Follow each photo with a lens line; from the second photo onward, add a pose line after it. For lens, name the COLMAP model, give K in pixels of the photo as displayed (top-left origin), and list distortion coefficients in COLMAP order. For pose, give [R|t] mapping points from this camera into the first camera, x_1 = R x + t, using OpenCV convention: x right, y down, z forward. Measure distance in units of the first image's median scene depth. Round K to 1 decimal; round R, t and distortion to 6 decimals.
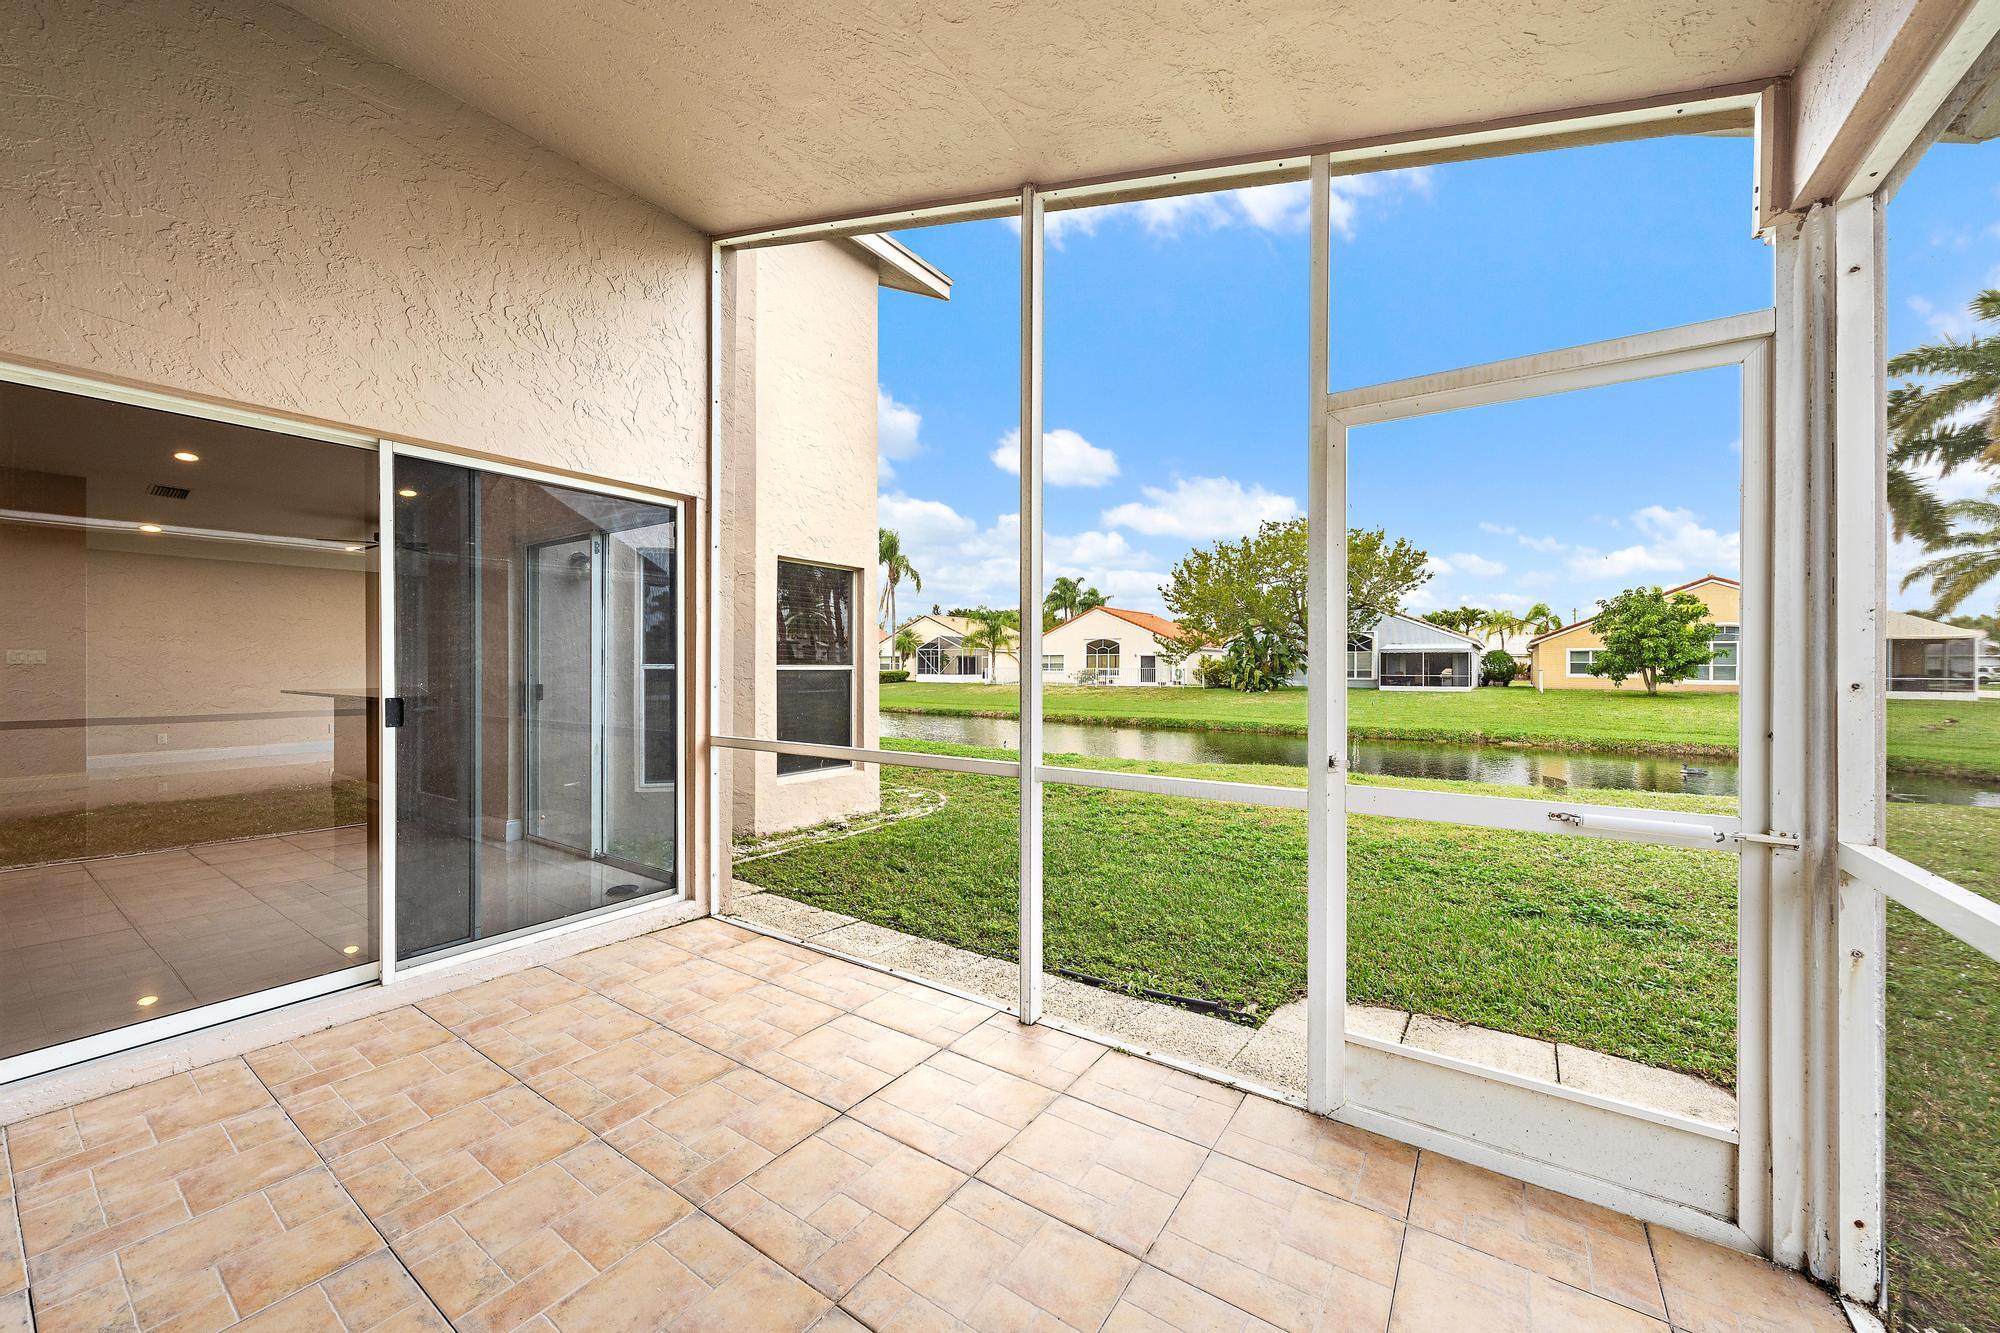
lens RADIAL K [[744.4, 0, 994.5], [0, 744.4, 669.4], [0, 0, 1]] dist [0.001471, -0.000224]
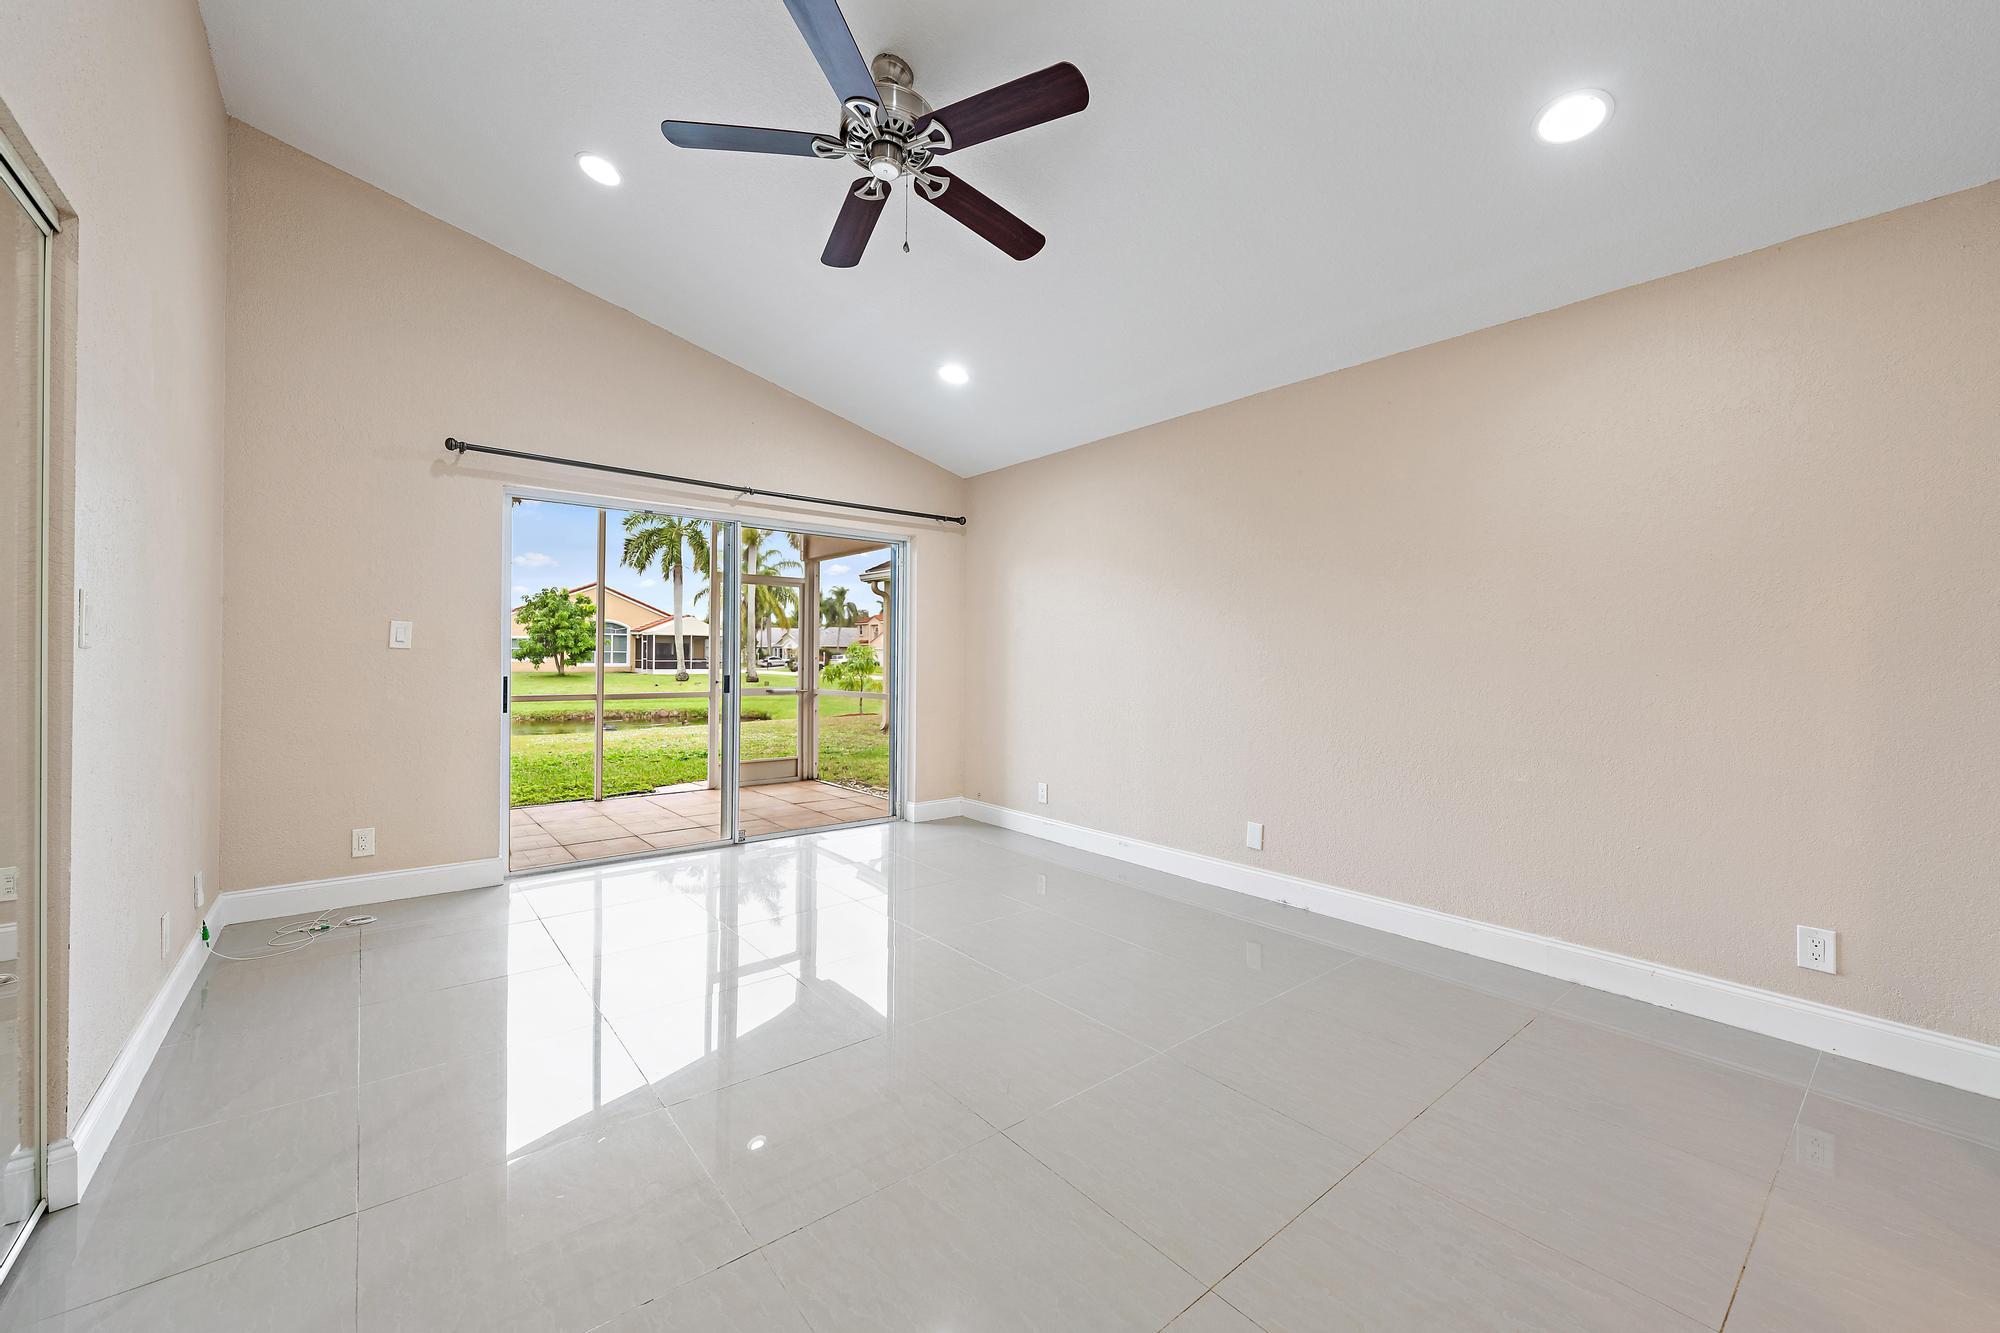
lens RADIAL K [[781.0, 0, 1001.1], [0, 781.0, 648.2], [0, 0, 1]] dist [-0.000350, -0.000016]
pose [[0.287904, 0.008360, 0.957623, -0.155216], [0.000434, 0.999961, -0.008860, 0.000990], [-0.957659, 0.002966, 0.287889, -0.074297]]
